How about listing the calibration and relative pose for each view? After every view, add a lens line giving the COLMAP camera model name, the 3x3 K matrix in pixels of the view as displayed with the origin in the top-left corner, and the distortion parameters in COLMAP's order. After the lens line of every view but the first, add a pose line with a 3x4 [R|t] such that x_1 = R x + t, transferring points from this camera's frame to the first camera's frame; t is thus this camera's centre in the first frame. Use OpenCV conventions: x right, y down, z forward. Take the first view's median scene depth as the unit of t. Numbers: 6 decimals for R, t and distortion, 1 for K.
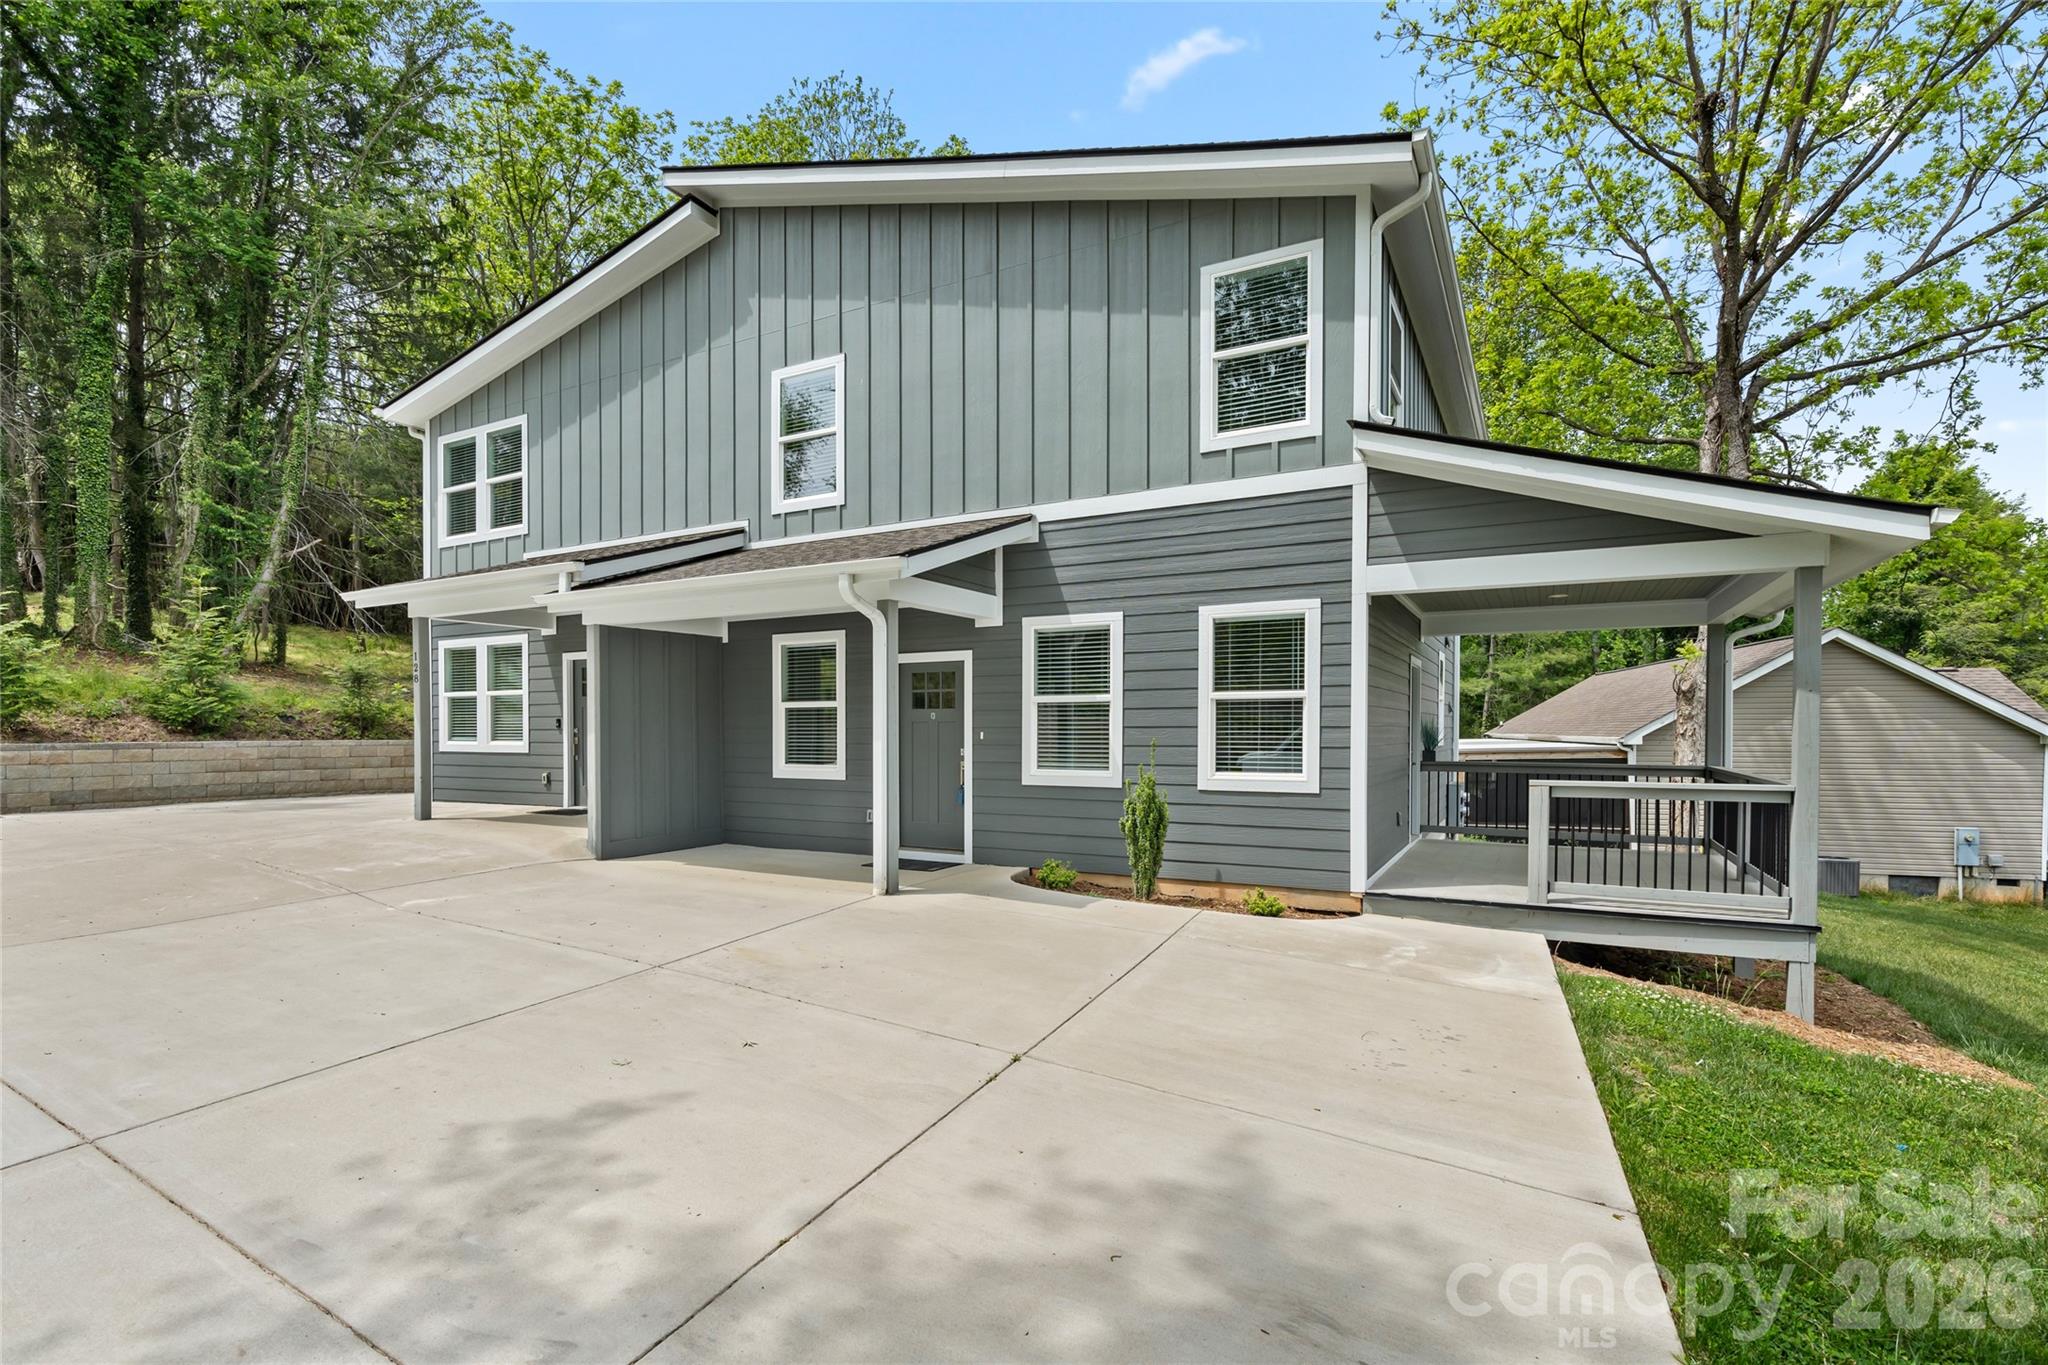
lens RADIAL K [[926.7, 0, 1030.0], [0, 926.7, 761.3], [0, 0, 1]] dist [-0.008962, 0.001536]
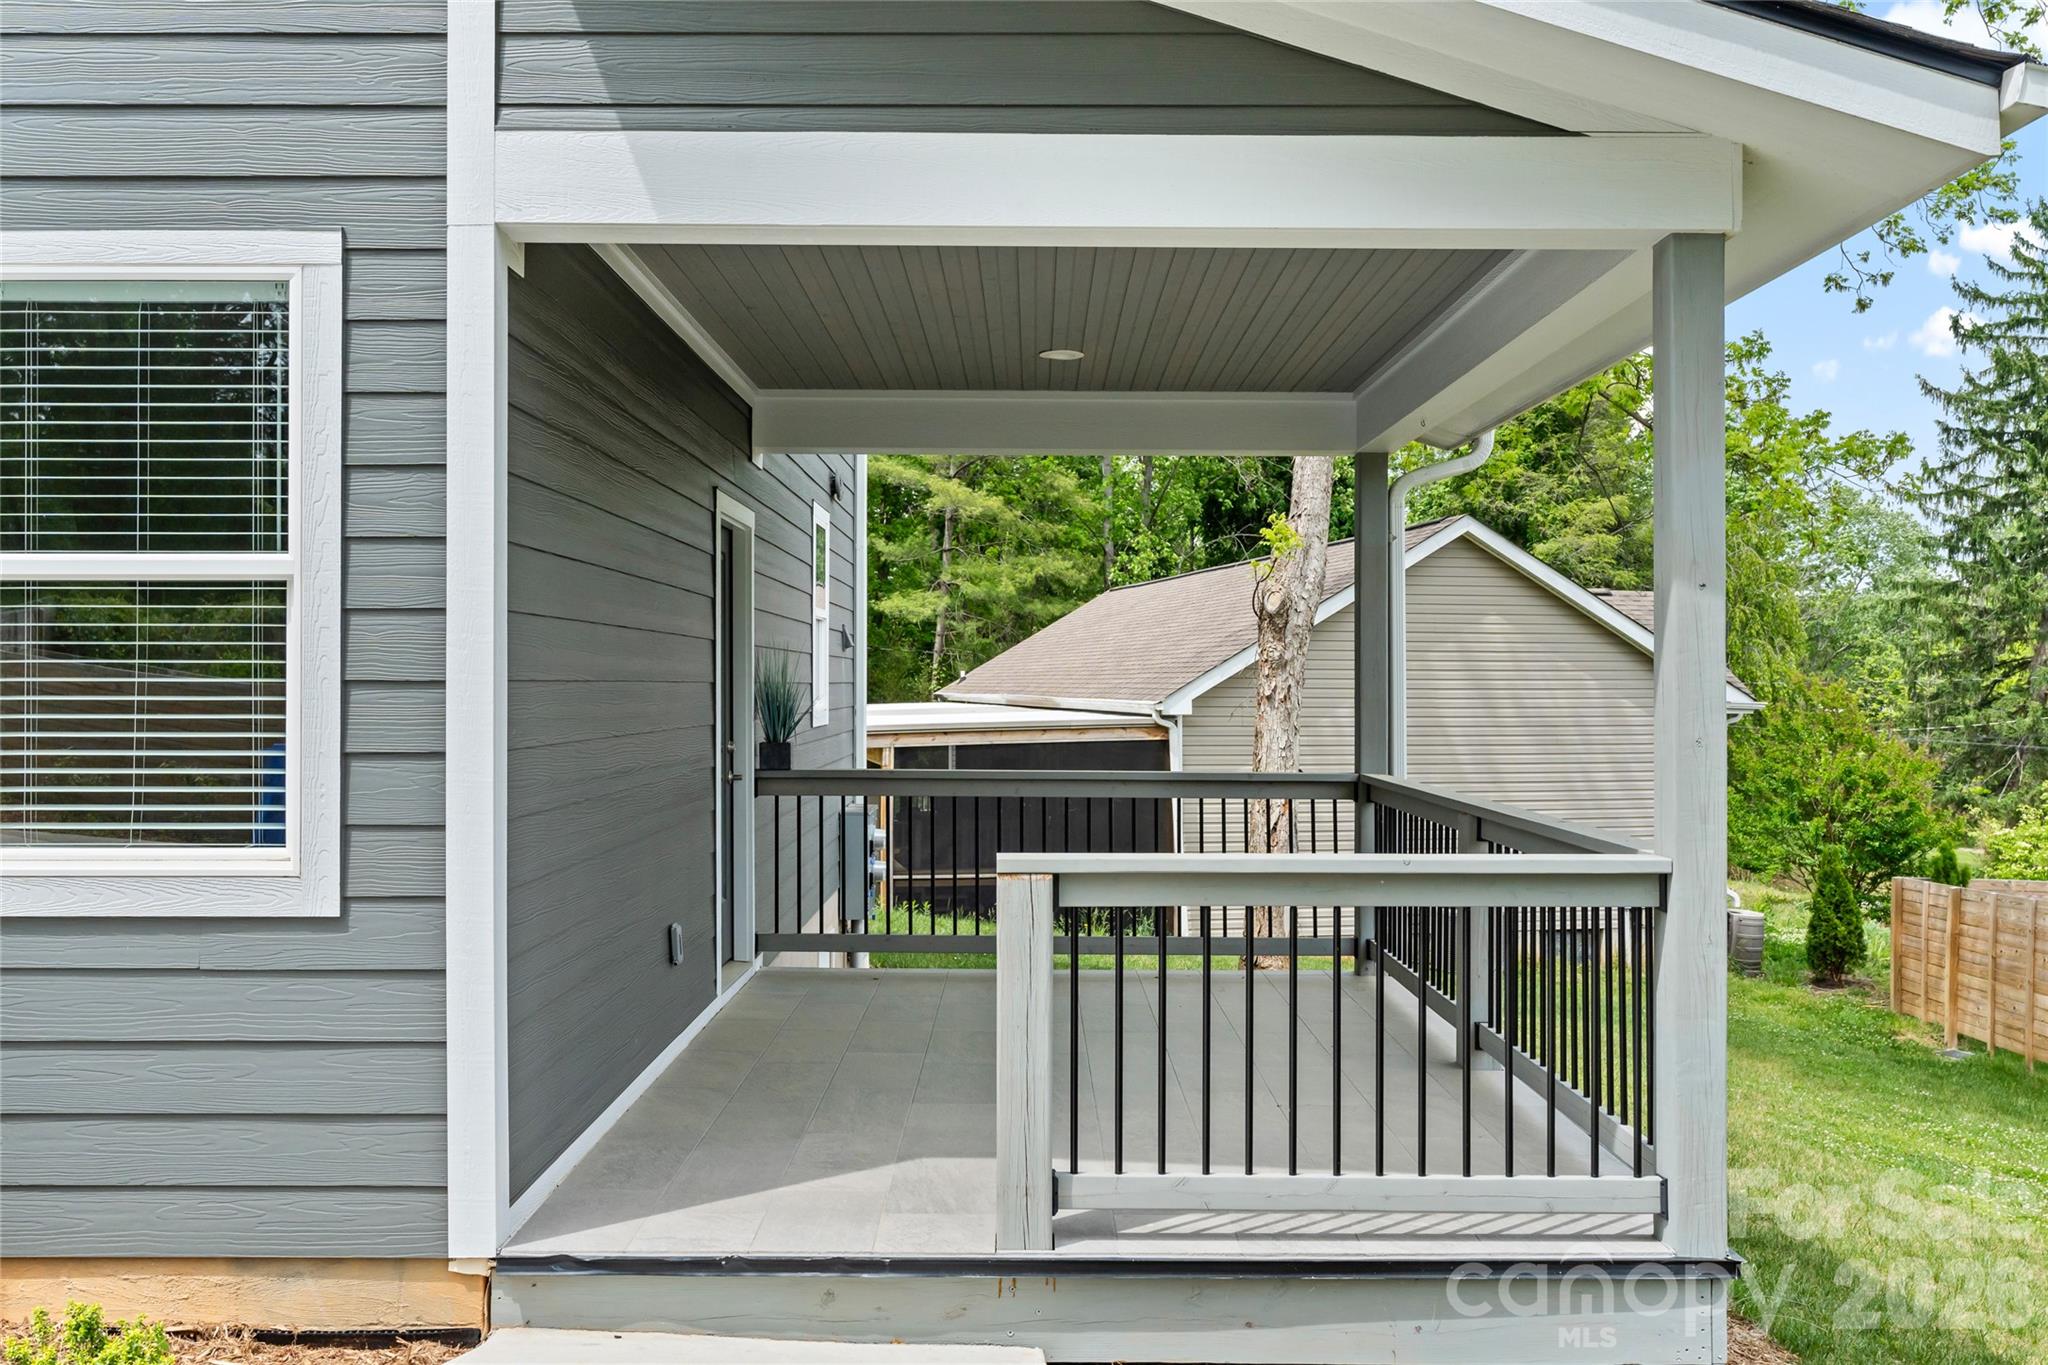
lens RADIAL K [[1752.8, 0, 1025.3], [0, 1752.8, 683.6], [0, 0, 1]] dist [-0.001722, -0.000221]
pose [[0.876072, 0.003674, 0.482167, 0.240127], [0.012847, 0.999438, -0.030957, -0.017615], [-0.482010, 0.033315, 0.875532, 0.433066]]
